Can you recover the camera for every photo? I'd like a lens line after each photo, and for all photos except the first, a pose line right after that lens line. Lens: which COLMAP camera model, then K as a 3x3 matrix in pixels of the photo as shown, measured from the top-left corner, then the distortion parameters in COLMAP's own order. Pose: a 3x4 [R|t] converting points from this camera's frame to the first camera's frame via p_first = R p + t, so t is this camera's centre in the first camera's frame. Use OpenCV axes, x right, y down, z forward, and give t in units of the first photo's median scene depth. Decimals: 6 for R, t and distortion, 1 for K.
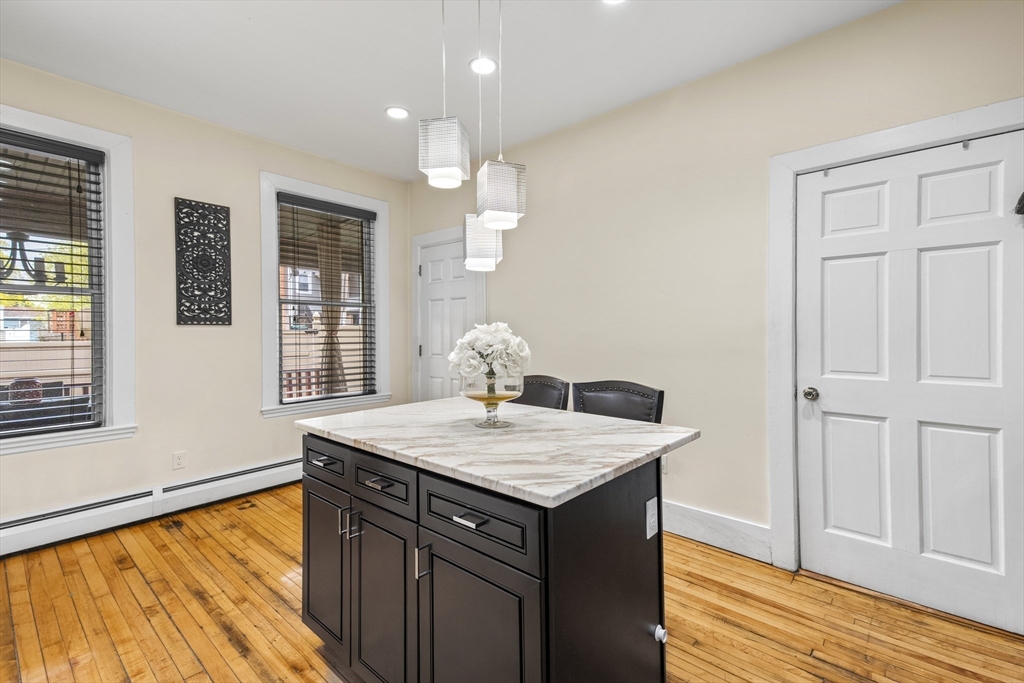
lens RADIAL K [[457.4, 0, 506.3], [0, 457.4, 345.7], [0, 0, 1]] dist [0.041874, -0.000285]
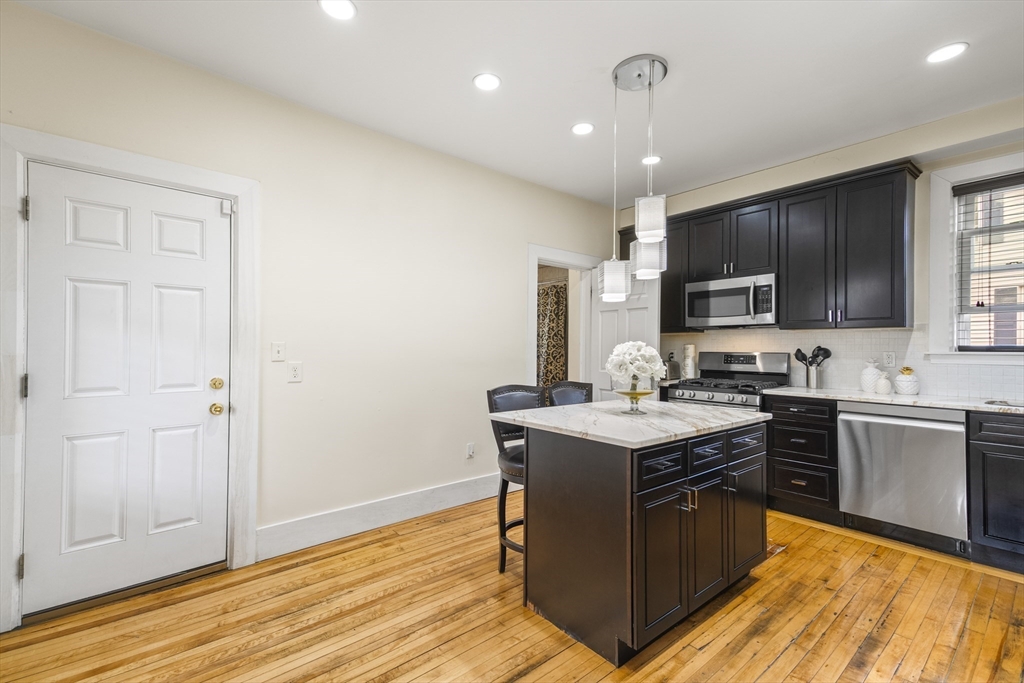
lens RADIAL K [[457.4, 0, 506.3], [0, 457.4, 345.7], [0, 0, 1]] dist [0.041874, -0.000285]
pose [[0.135100, 0.005621, 0.990816, -1.385868], [0.022634, 0.999705, -0.008758, -0.032391], [-0.990573, 0.023609, 0.134933, 1.088062]]
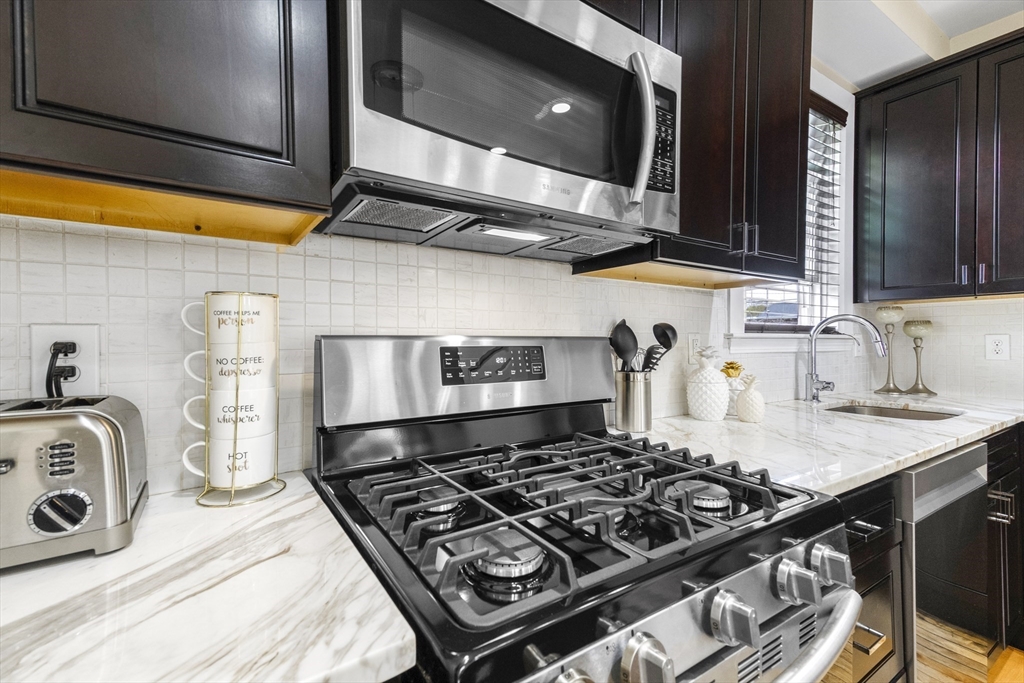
lens RADIAL K [[448.1, 0, 510.8], [0, 448.1, 338.4], [0, 0, 1]] dist [0.034130, -0.000394]
pose [[-0.968610, 0.000035, 0.248585, 0.775713], [0.006765, 0.999633, 0.026219, -0.006696], [-0.248493, 0.027077, -0.968255, 0.812538]]
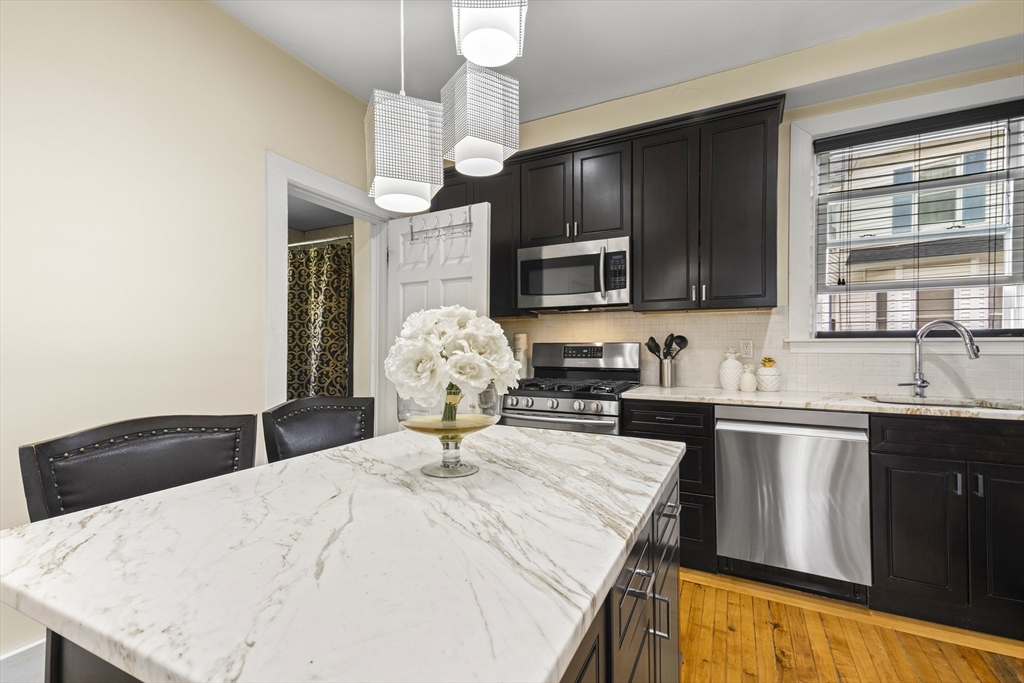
lens RADIAL K [[457.4, 0, 506.3], [0, 457.4, 345.7], [0, 0, 1]] dist [0.041874, -0.000285]
pose [[-0.257642, 0.003682, 0.966233, -0.595808], [0.027874, 0.999605, 0.003623, 0.001230], [-0.965838, 0.027866, -0.257643, 0.982649]]
